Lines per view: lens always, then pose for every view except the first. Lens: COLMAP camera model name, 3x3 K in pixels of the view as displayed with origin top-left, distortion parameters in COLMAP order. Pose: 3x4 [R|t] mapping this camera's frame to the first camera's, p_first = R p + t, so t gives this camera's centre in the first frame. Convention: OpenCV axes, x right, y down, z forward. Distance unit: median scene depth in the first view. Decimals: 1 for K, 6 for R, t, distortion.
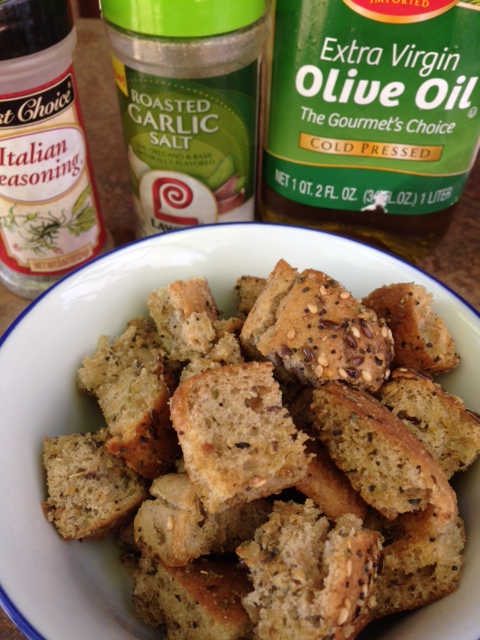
lens RADIAL K [[540.9, 0, 240.0], [0, 540.9, 320.0], [0, 0, 1]] dist [0.038475, -0.207788]
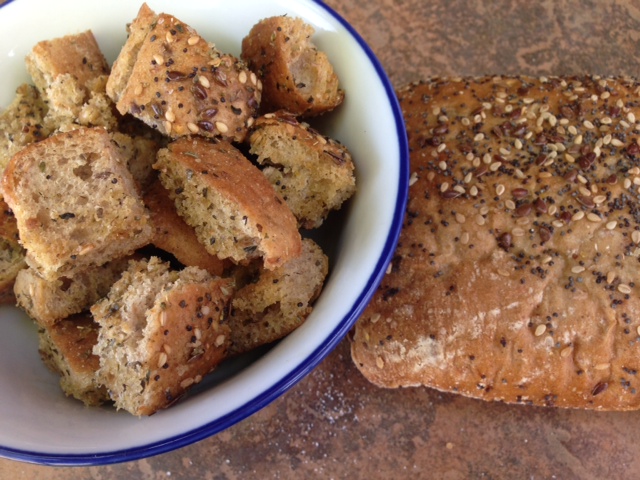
lens RADIAL K [[540.9, 0, 320.0], [0, 540.9, 240.0], [0, 0, 1]] dist [0.038475, -0.207788]
pose [[0.994742, -0.102144, 0.007349, 0.384701], [0.093651, 0.936376, 0.338275, -0.019755], [-0.041434, -0.335808, 0.941019, 0.011376]]
